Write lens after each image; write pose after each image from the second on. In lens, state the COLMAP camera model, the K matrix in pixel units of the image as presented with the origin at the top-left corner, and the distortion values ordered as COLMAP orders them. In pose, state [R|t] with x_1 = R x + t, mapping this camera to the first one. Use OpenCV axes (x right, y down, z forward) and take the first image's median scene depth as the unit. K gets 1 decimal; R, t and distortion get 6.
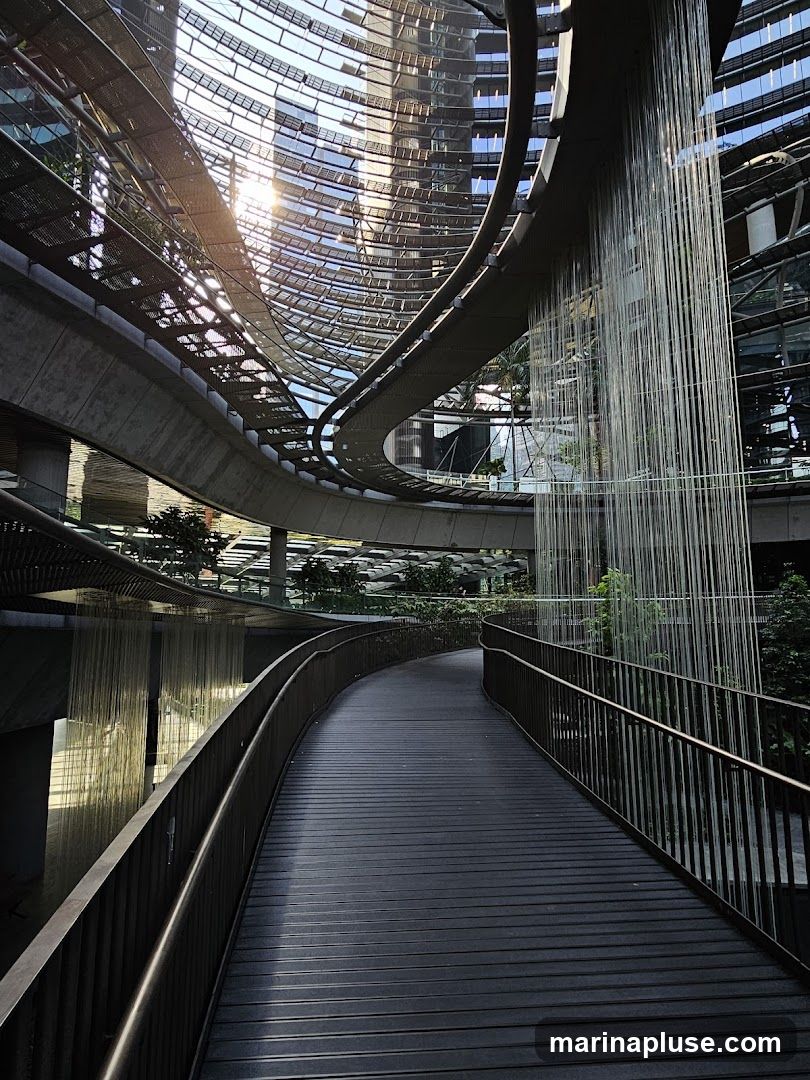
lens RADIAL K [[688.9, 0, 410.5], [0, 688.9, 543.6], [0, 0, 1]] dist [-0.002781, -0.001769]
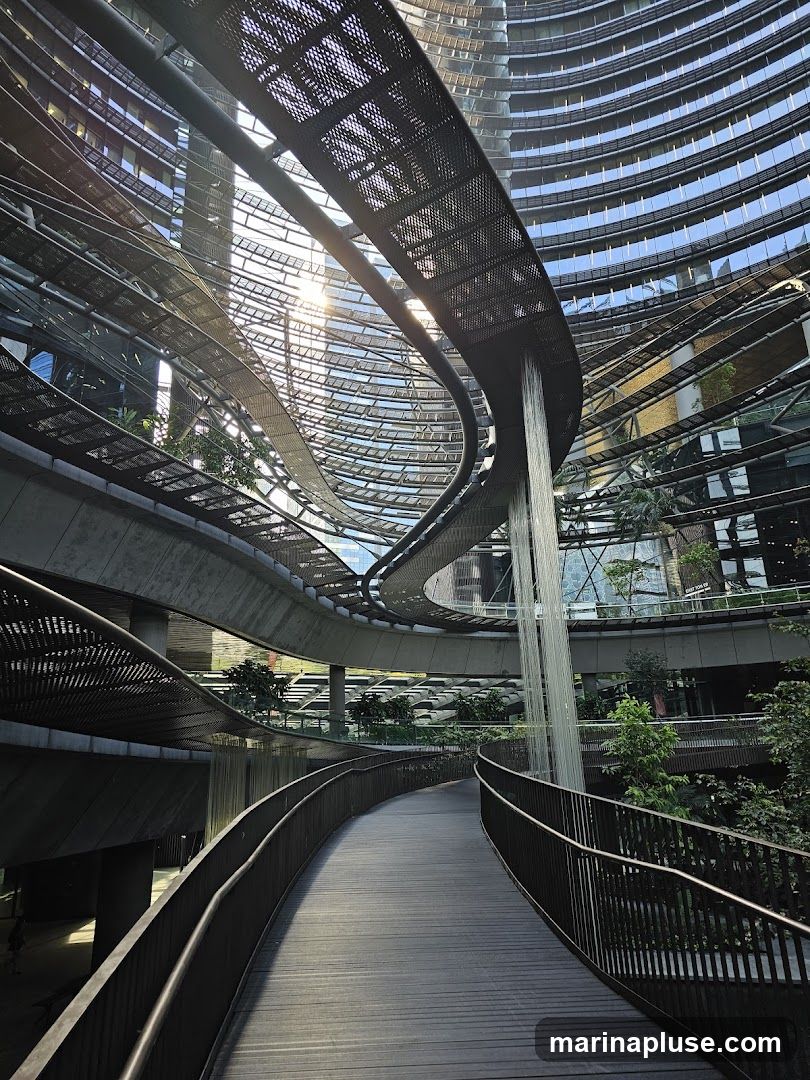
lens RADIAL K [[763.1, 0, 405.0], [0, 763.1, 540.0], [0, 0, 1]] dist [0.085931, -0.072857]
pose [[0.992765, -0.062892, -0.102283, 0.052283], [0.045884, 0.985910, -0.160862, -0.018311], [0.110959, 0.155005, 0.981663, -0.209239]]
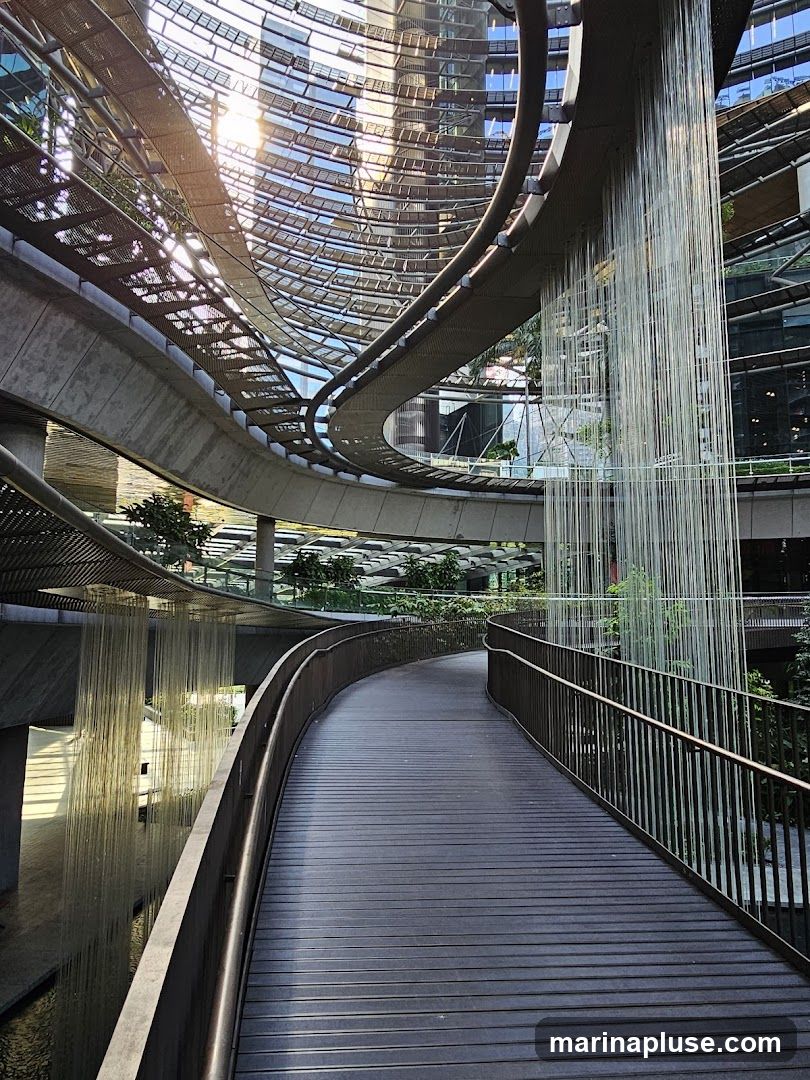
lens RADIAL K [[788.2, 0, 405.0], [0, 788.2, 540.0], [0, 0, 1]] dist [-0.000563, -0.001510]
pose [[0.999927, 0.009604, -0.007394, -0.000995], [-0.009535, 0.999911, 0.009326, -0.003302], [0.007483, -0.009255, 0.999929, -0.034531]]
